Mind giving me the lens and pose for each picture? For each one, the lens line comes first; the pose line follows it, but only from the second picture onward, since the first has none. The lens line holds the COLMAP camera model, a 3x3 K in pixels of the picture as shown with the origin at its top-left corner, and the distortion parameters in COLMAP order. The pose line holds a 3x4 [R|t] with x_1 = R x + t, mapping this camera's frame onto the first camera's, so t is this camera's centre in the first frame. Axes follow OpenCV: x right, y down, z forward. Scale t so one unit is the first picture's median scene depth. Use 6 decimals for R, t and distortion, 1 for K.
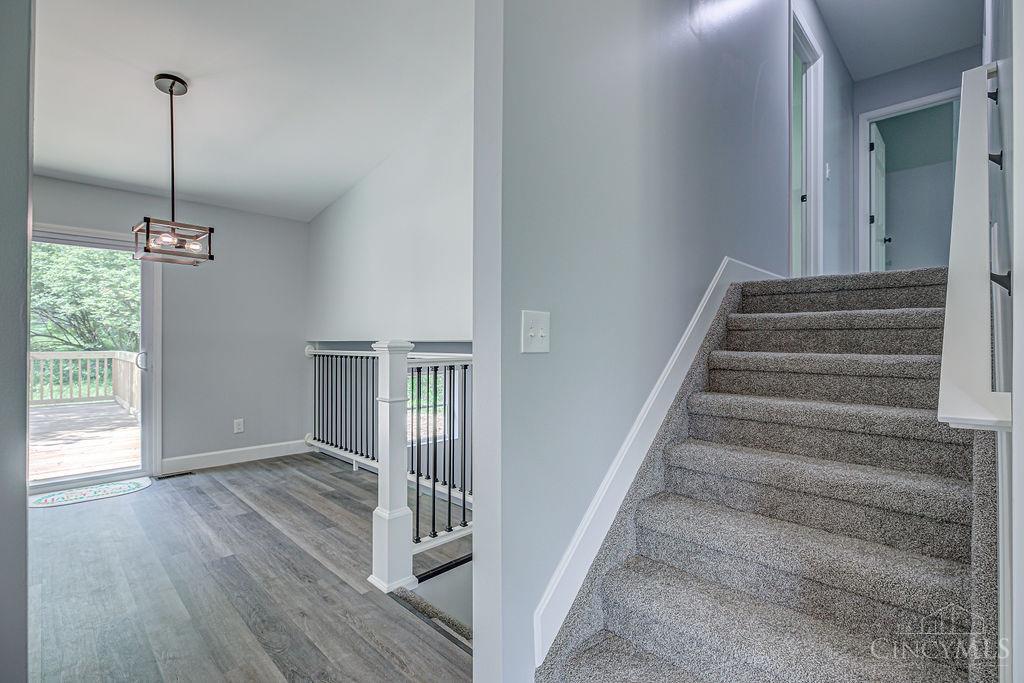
lens RADIAL K [[470.5, 0, 515.8], [0, 470.5, 341.2], [0, 0, 1]] dist [-0.004634, -0.000334]
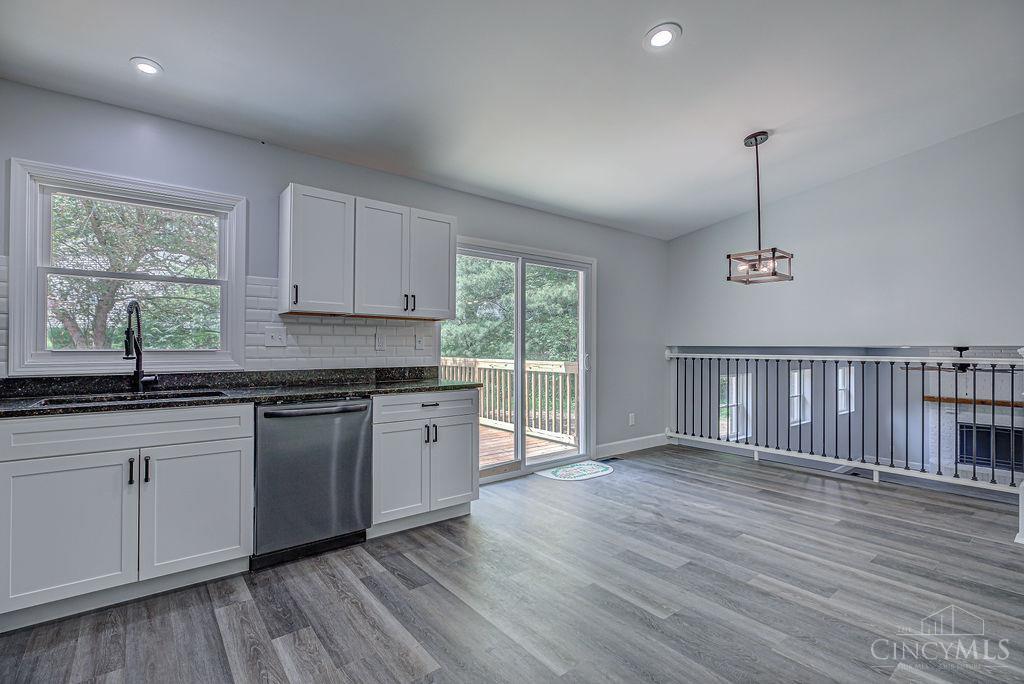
lens RADIAL K [[470.5, 0, 515.5], [0, 470.5, 343.3], [0, 0, 1]] dist [-0.004634, -0.000334]
pose [[0.993920, -0.002518, -0.110075, -0.926833], [0.002098, 0.999990, -0.003934, -0.004174], [0.110084, 0.003679, 0.993915, -0.225032]]
